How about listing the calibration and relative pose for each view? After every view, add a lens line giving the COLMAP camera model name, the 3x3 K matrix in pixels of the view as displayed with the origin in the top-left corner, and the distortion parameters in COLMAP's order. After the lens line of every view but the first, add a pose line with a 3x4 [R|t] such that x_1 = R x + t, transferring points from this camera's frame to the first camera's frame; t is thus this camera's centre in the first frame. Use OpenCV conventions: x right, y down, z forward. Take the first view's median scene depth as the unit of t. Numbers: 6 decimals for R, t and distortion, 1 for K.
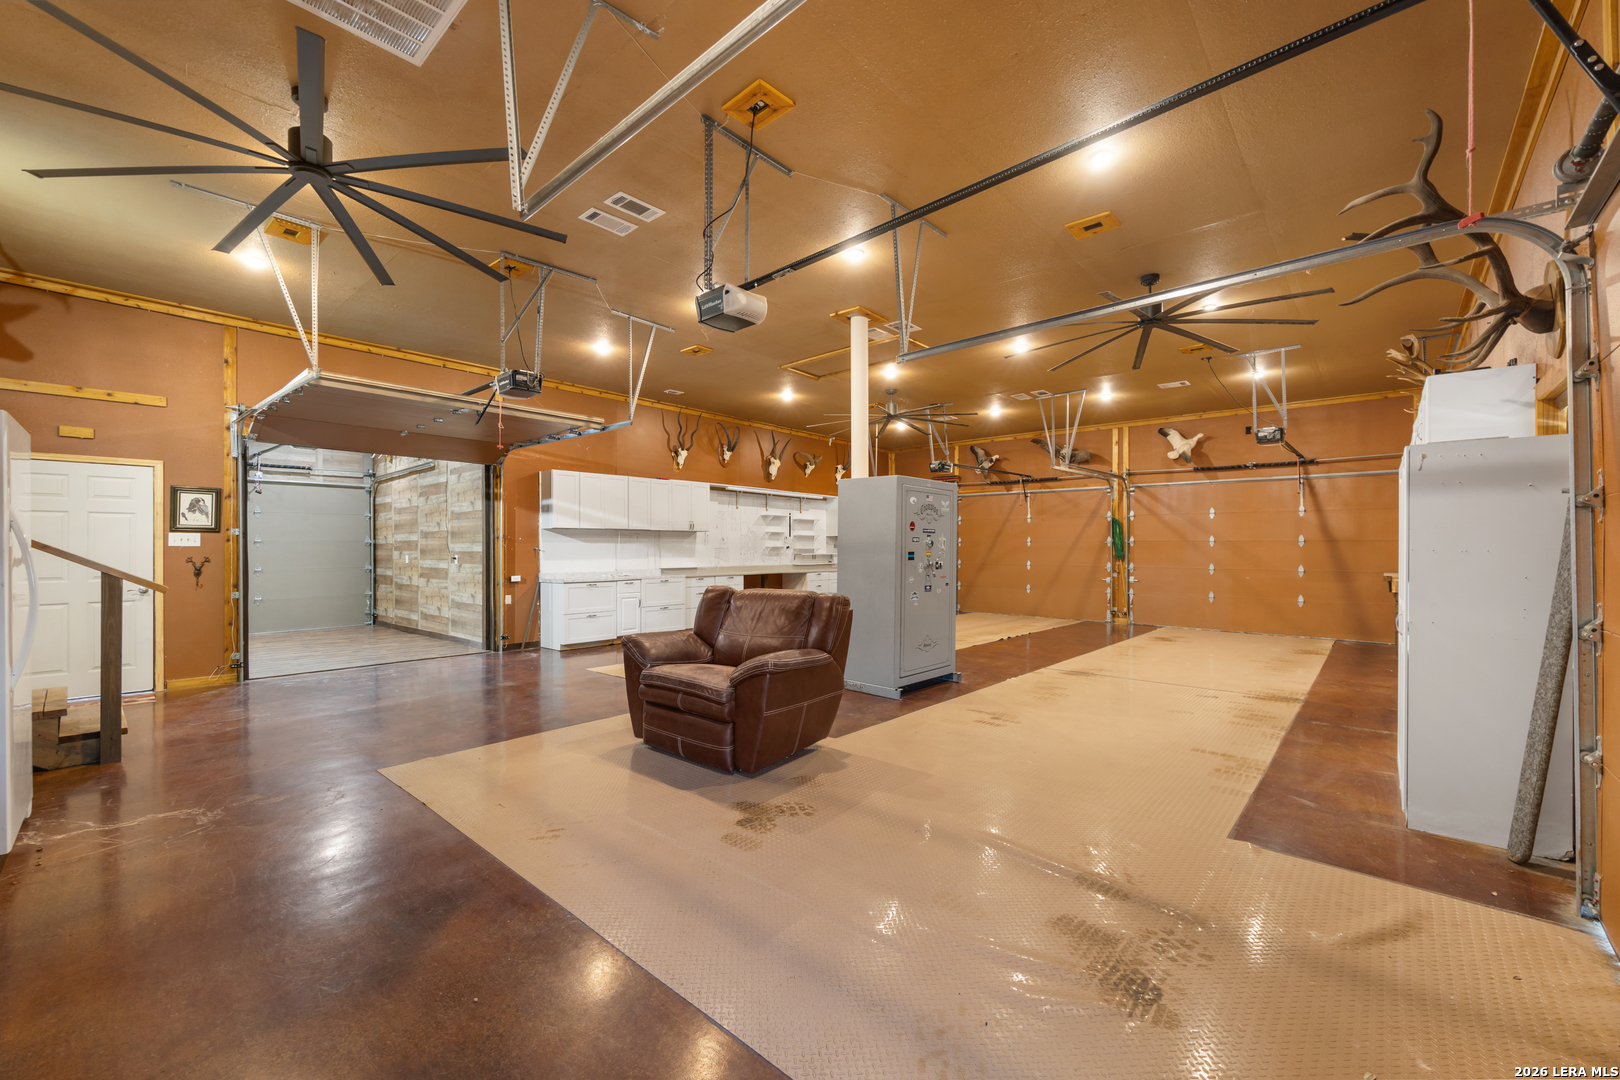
lens RADIAL K [[651.9, 0, 811.2], [0, 651.9, 547.5], [0, 0, 1]] dist [0.000116, 0.000000]
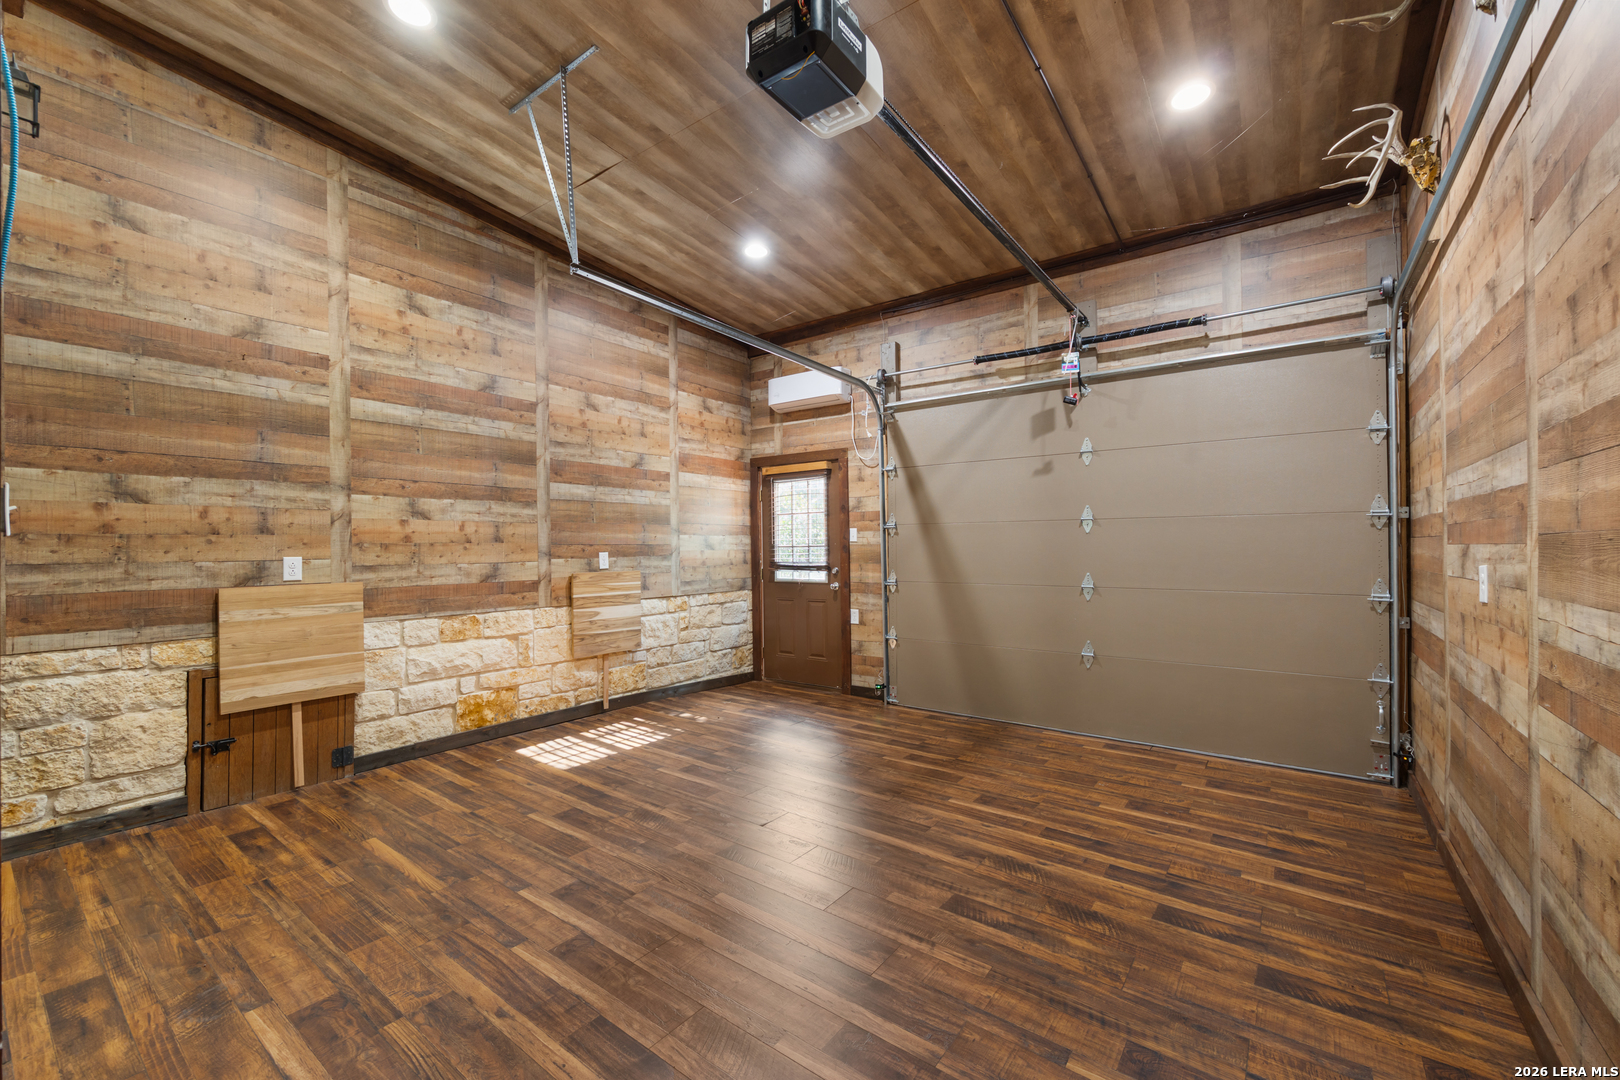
lens RADIAL K [[651.9, 0, 807.6], [0, 651.9, 542.9], [0, 0, 1]] dist [0.000116, 0.000000]
pose [[0.084009, 0.000544, -0.996465, -0.410744], [0.008403, 0.999964, 0.001254, 0.002996], [0.996430, -0.008479, 0.084001, 0.730895]]
